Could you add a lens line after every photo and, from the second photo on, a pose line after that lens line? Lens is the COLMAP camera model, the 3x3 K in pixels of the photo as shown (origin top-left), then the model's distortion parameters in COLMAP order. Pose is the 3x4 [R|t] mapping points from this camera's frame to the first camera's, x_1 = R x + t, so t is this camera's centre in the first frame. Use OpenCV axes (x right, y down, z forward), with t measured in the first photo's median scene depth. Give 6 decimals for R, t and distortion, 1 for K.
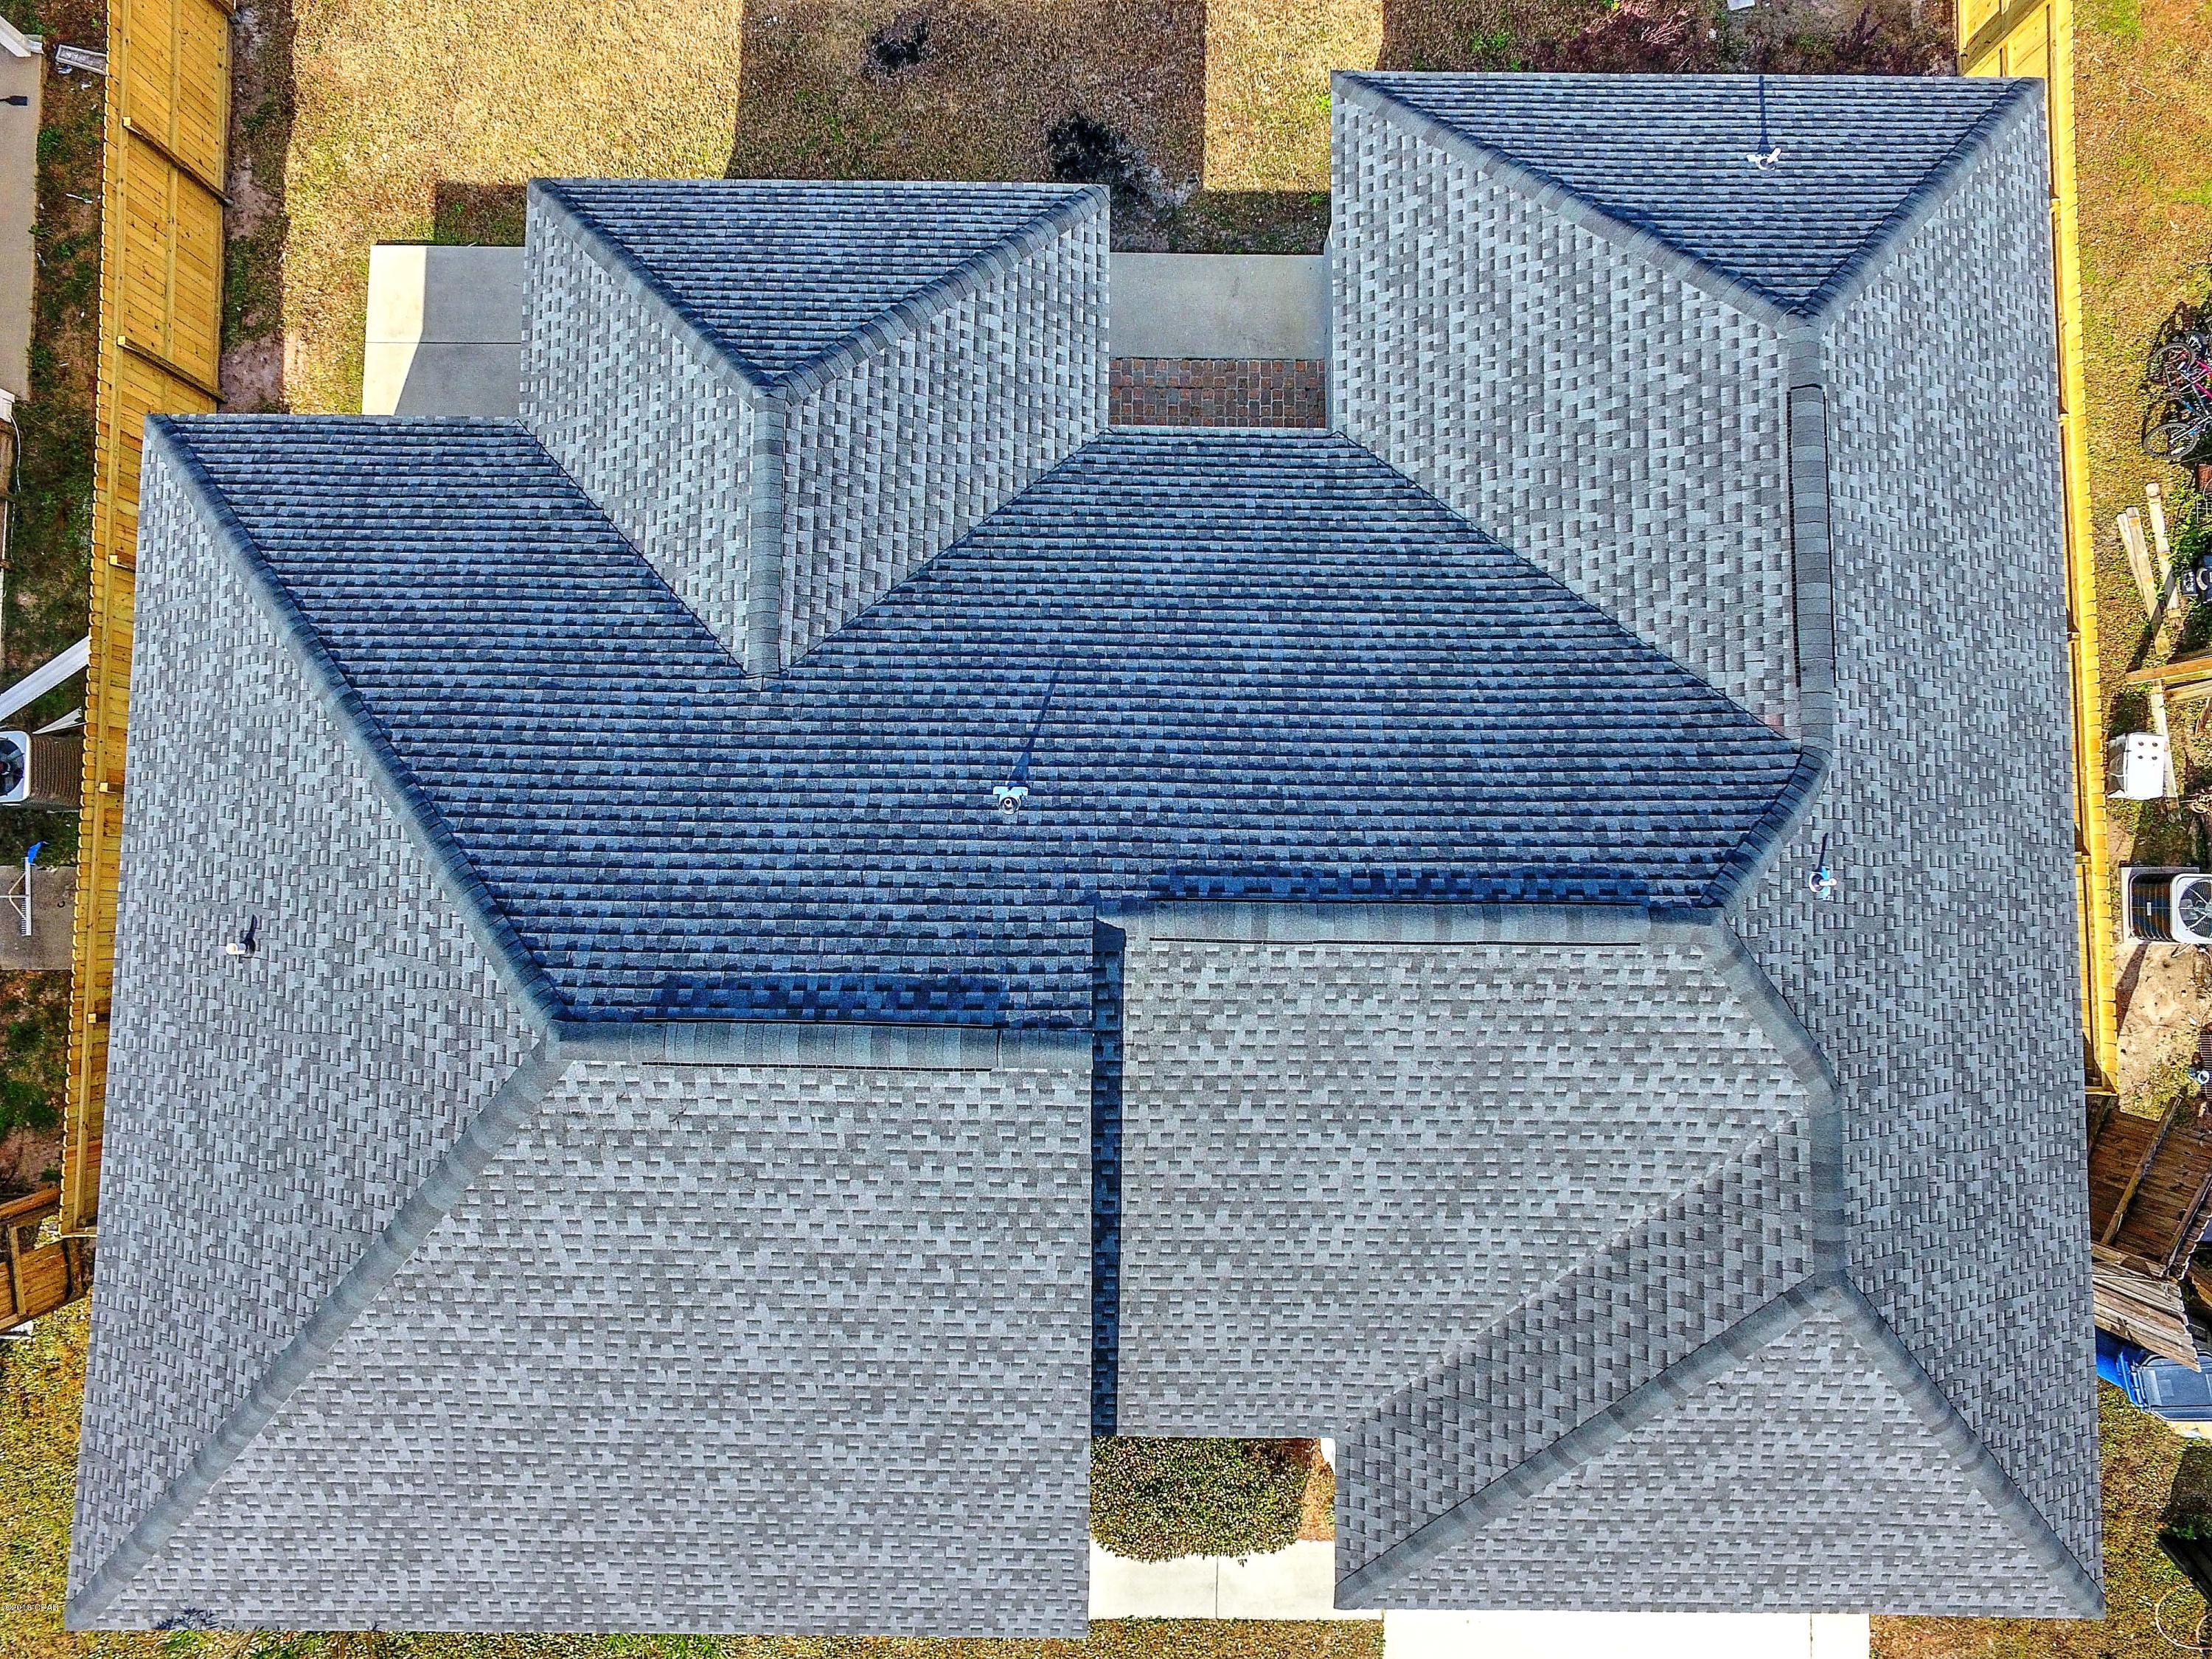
lens RADIAL K [[1292.4, 0, 1115.0], [0, 1292.4, 827.3], [0, 0, 1]] dist [-0.007646, -0.000532]
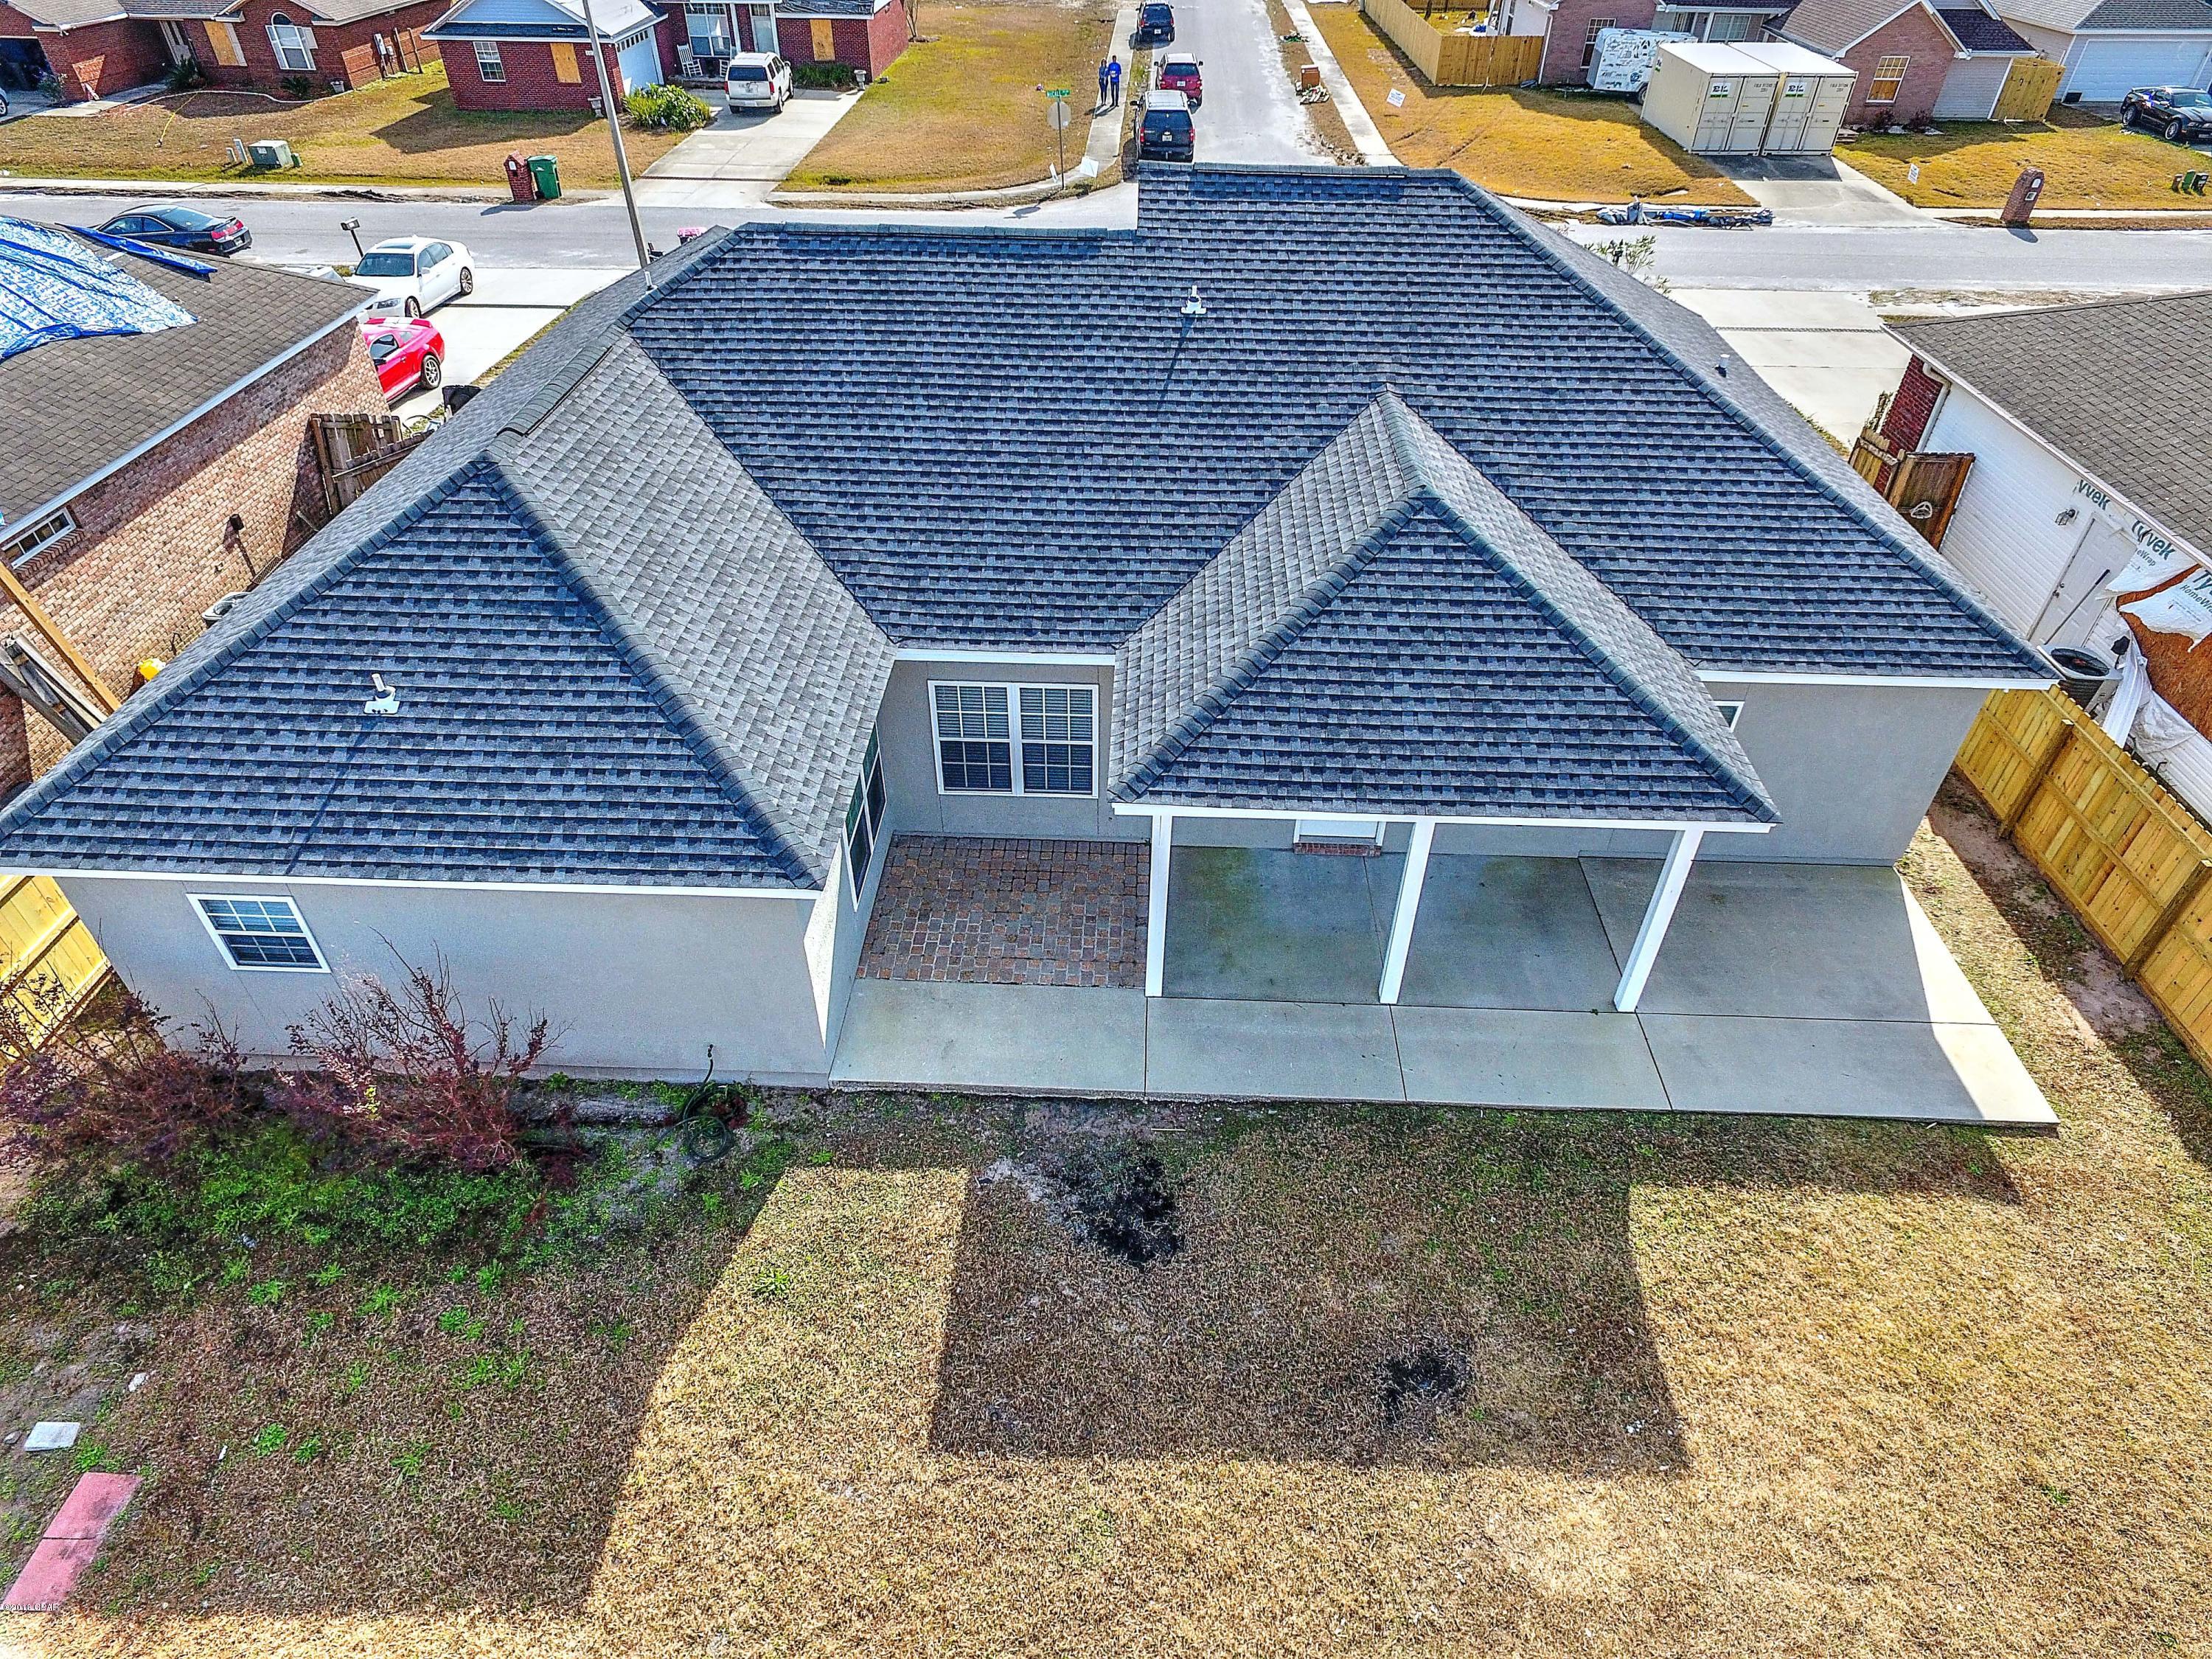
lens RADIAL K [[1292.4, 0, 1104.9], [0, 1292.4, 839.6], [0, 0, 1]] dist [-0.007646, -0.000532]
pose [[-0.999494, -0.028128, 0.014827, -0.018829], [0.028358, -0.577627, 0.815808, -1.461469], [-0.014383, 0.815816, 0.578132, 0.621300]]
